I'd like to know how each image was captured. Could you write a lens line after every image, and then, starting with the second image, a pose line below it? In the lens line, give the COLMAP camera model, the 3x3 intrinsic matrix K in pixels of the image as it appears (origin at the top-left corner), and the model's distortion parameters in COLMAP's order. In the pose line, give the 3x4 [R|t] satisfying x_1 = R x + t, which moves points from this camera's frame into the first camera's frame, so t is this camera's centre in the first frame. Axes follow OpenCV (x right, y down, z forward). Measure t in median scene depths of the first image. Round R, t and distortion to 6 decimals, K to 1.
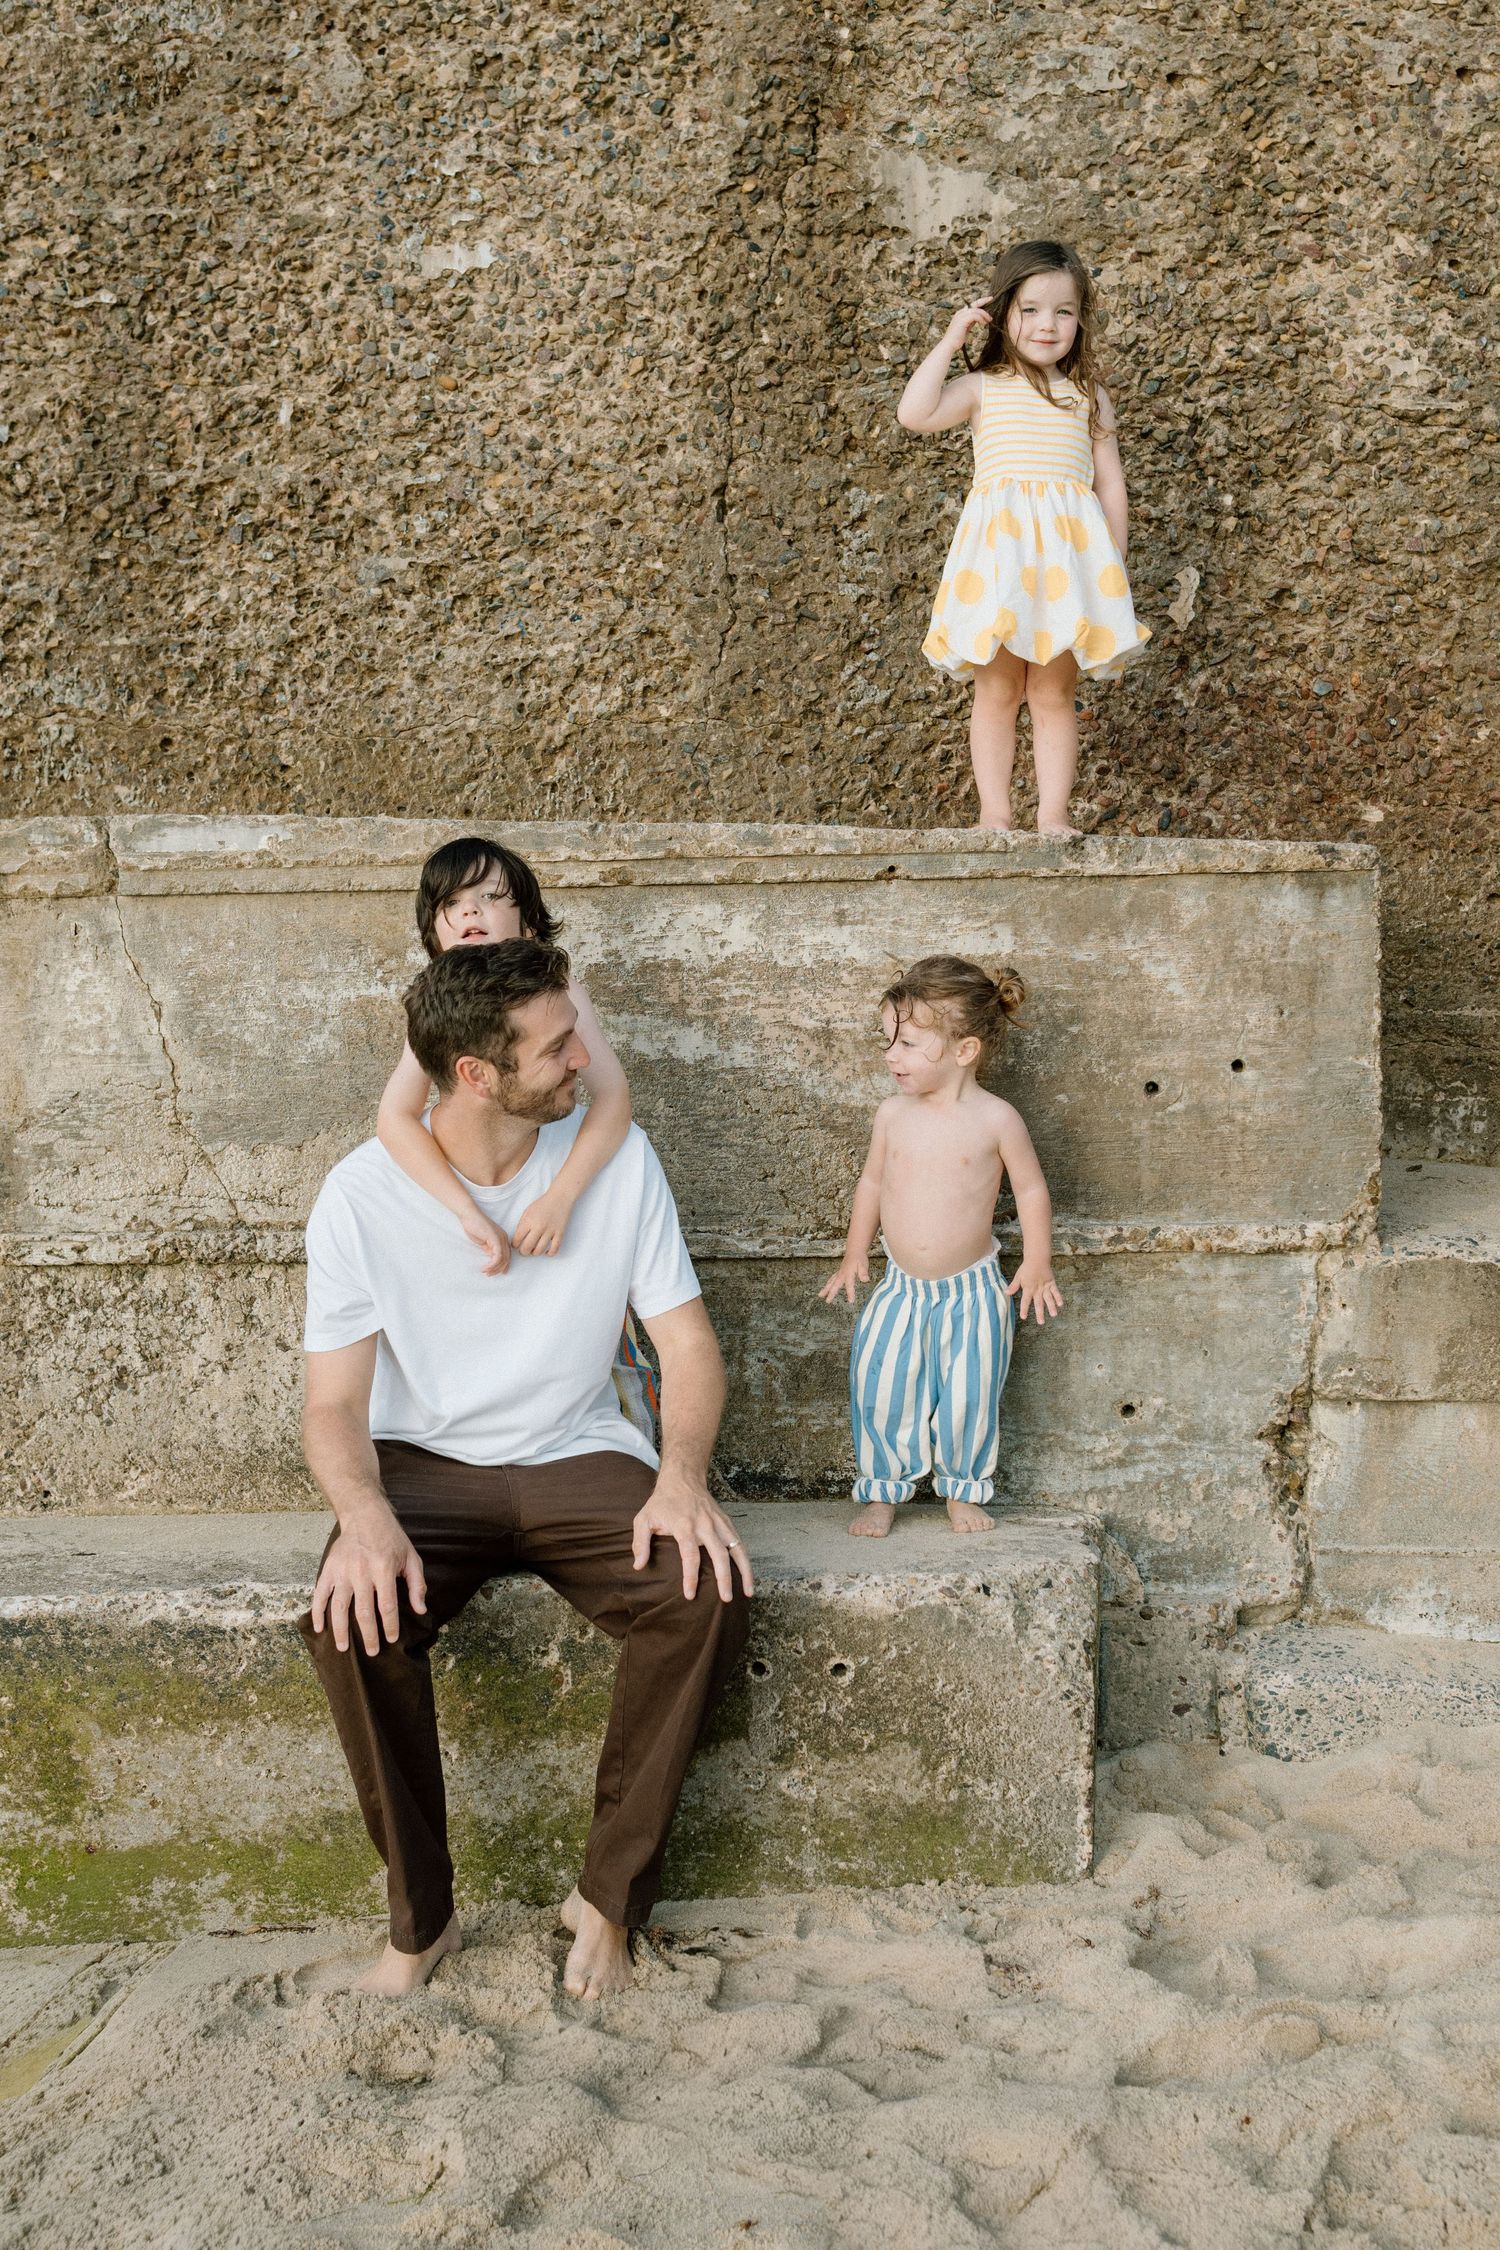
lens RADIAL K [[3482.7, 0, 750.0], [0, 3482.7, 1125.0], [0, 0, 1]] dist [0.019939, -0.114504]
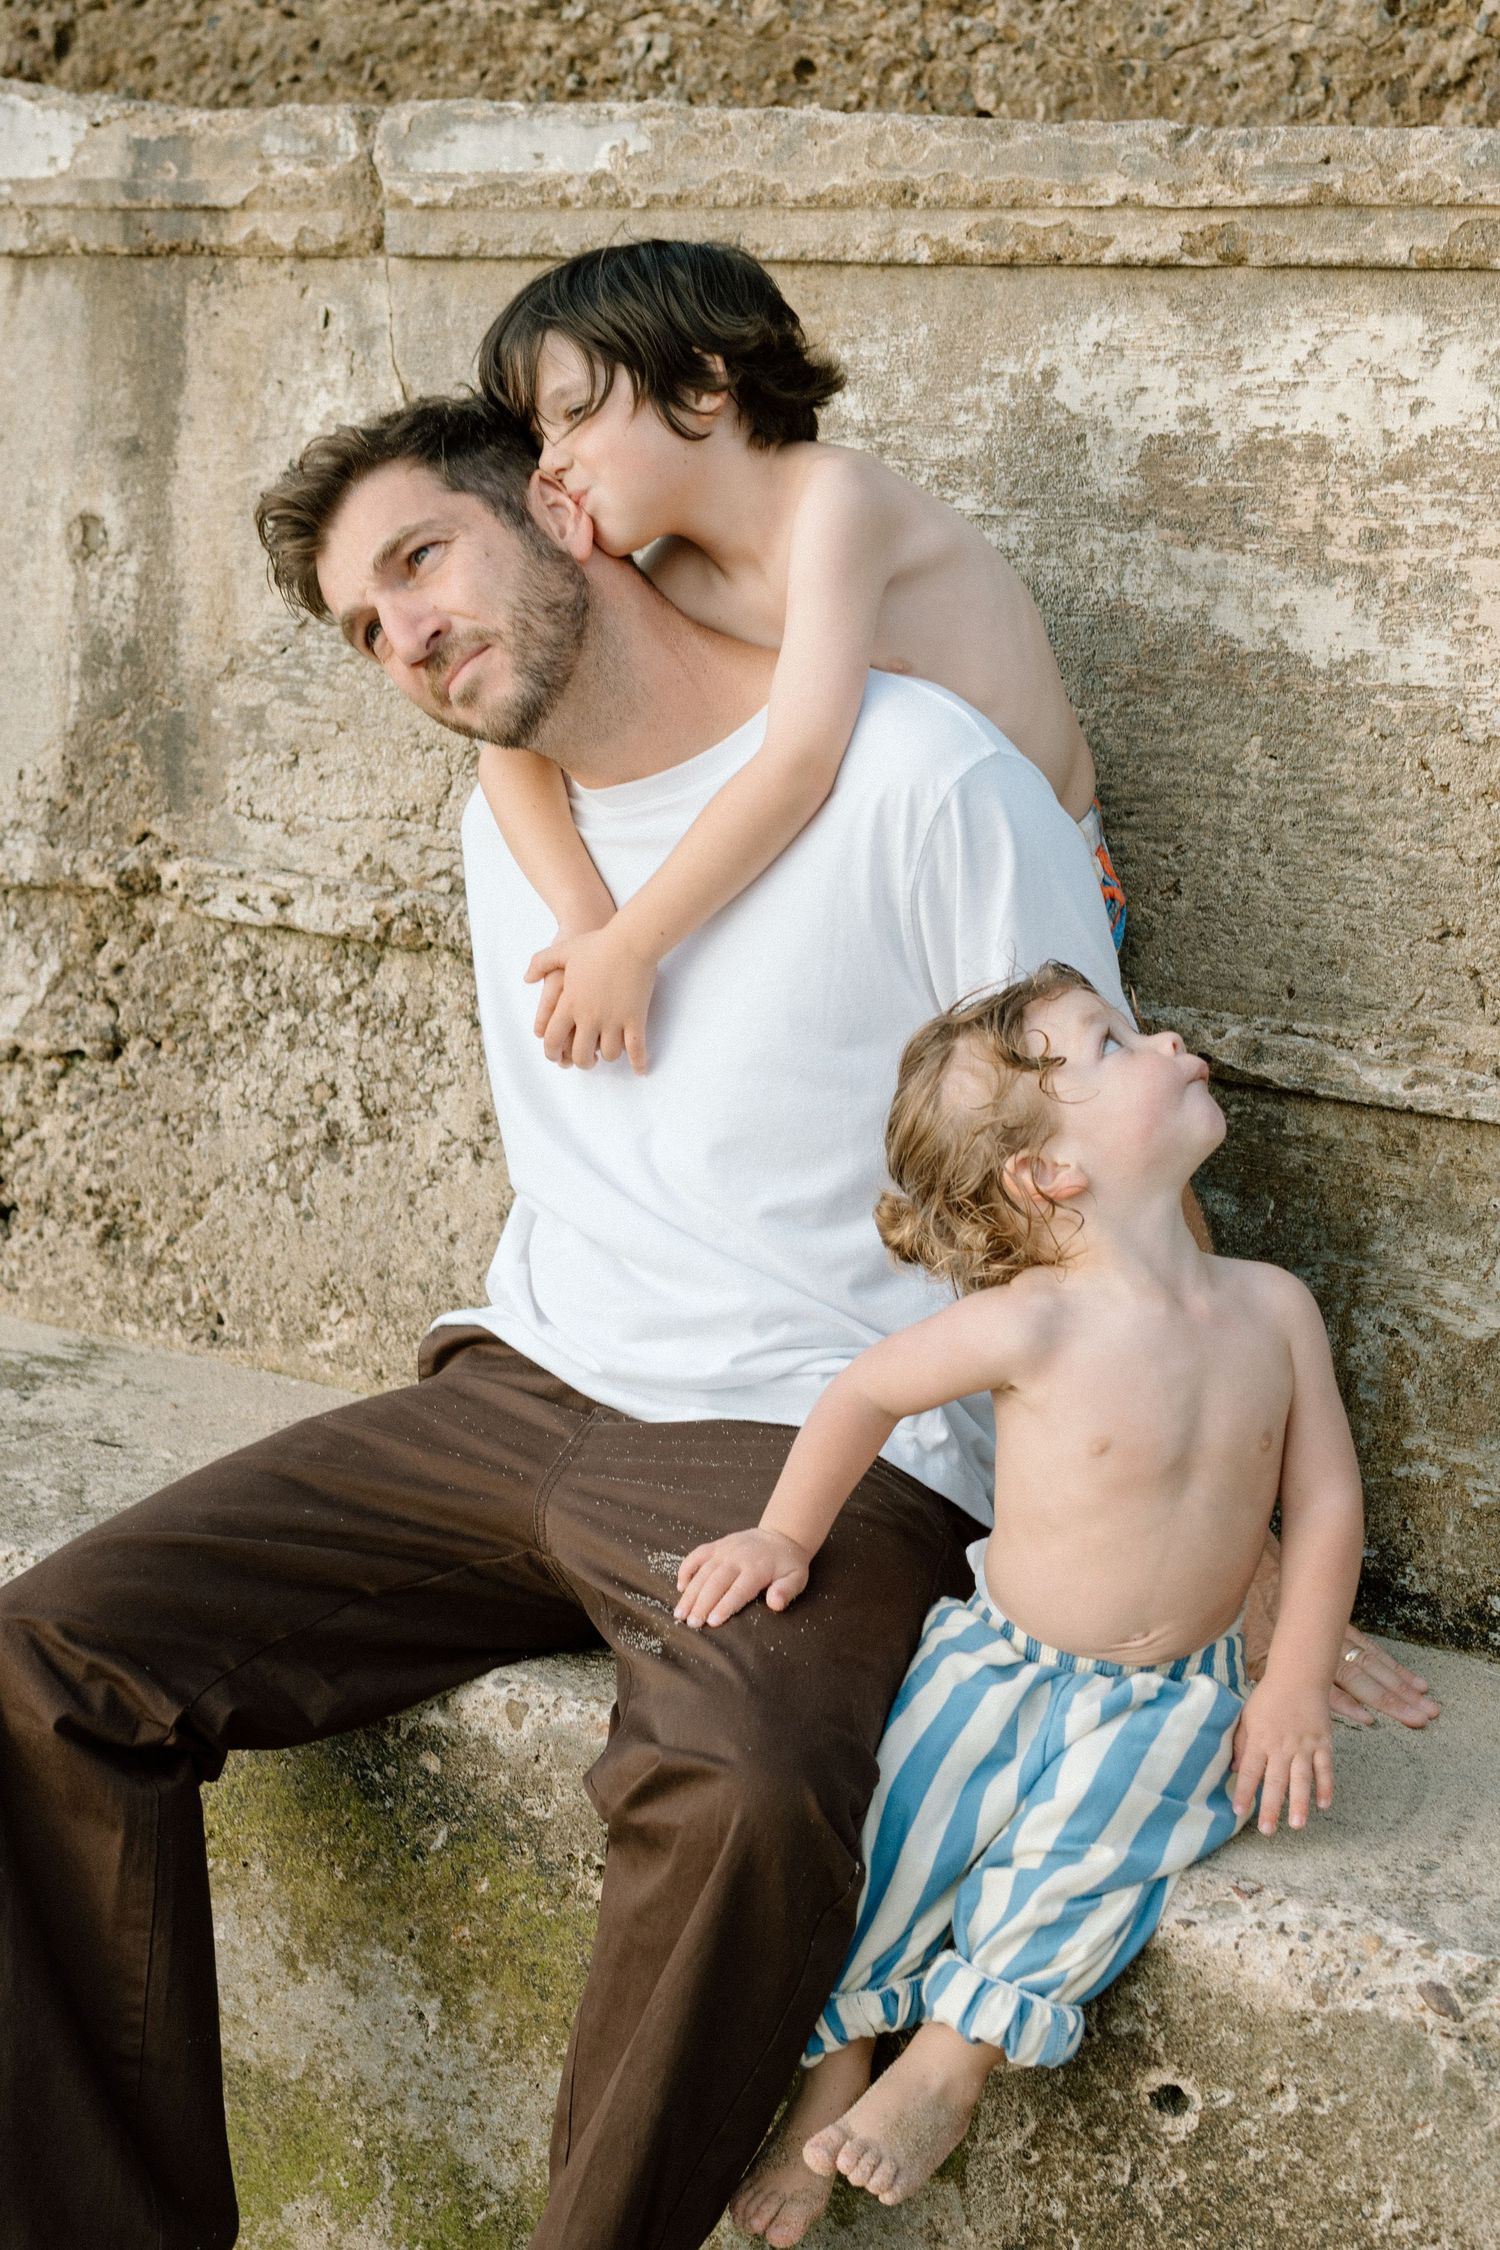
lens RADIAL K [[3482.7, 0, 750.0], [0, 3482.7, 1125.0], [0, 0, 1]] dist [0.019939, -0.114504]
pose [[0.851339, 0.161230, -0.499226, 0.155624], [-0.124695, 0.986521, 0.105961, 0.002534], [0.509581, -0.027958, 0.859968, 0.556389]]
